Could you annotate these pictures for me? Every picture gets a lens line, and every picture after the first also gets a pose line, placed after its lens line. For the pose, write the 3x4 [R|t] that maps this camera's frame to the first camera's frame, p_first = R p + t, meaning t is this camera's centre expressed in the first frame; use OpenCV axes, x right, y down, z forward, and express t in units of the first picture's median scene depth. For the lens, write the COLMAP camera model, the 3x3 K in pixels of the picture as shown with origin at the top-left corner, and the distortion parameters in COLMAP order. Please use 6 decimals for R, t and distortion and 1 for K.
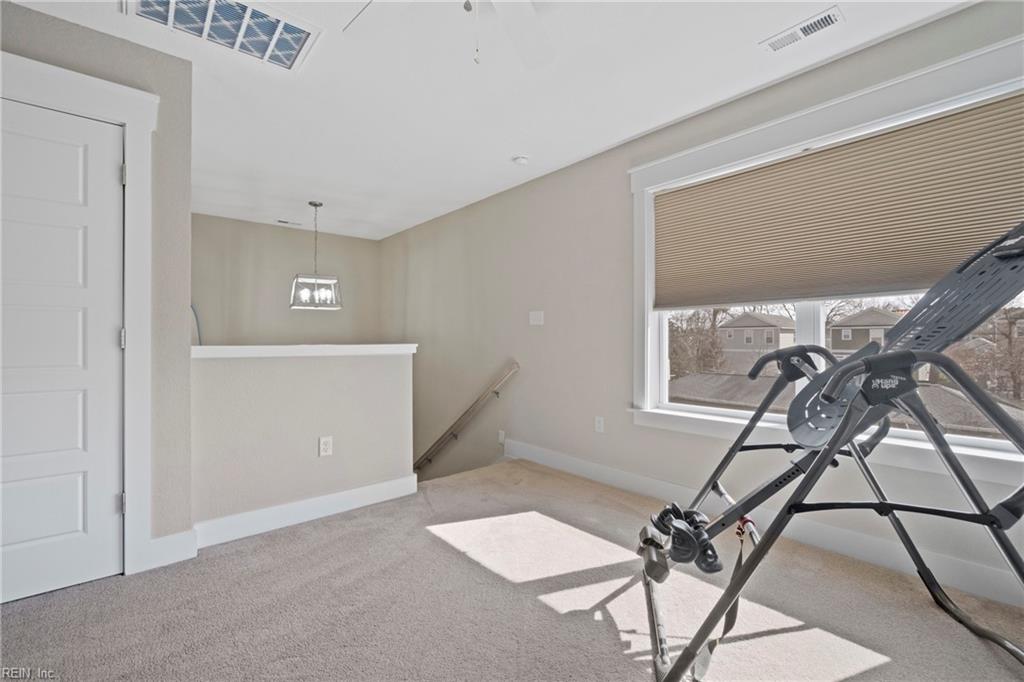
lens RADIAL K [[442.6, 0, 510.4], [0, 442.6, 343.5], [0, 0, 1]] dist [0.001746, 0.000243]
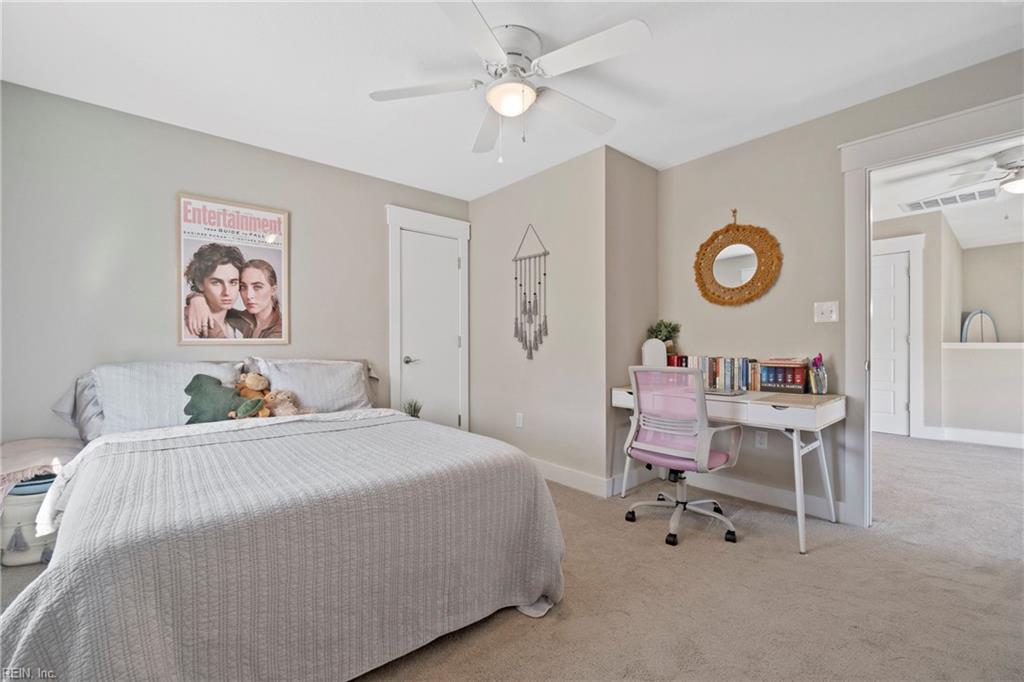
lens RADIAL K [[442.6, 0, 506.8], [0, 442.6, 339.9], [0, 0, 1]] dist [0.001746, 0.000243]
pose [[0.012898, -0.001901, -0.999915, 1.513381], [0.001496, 0.999997, -0.001882, -0.007169], [0.999916, -0.001471, 0.012901, -1.222529]]
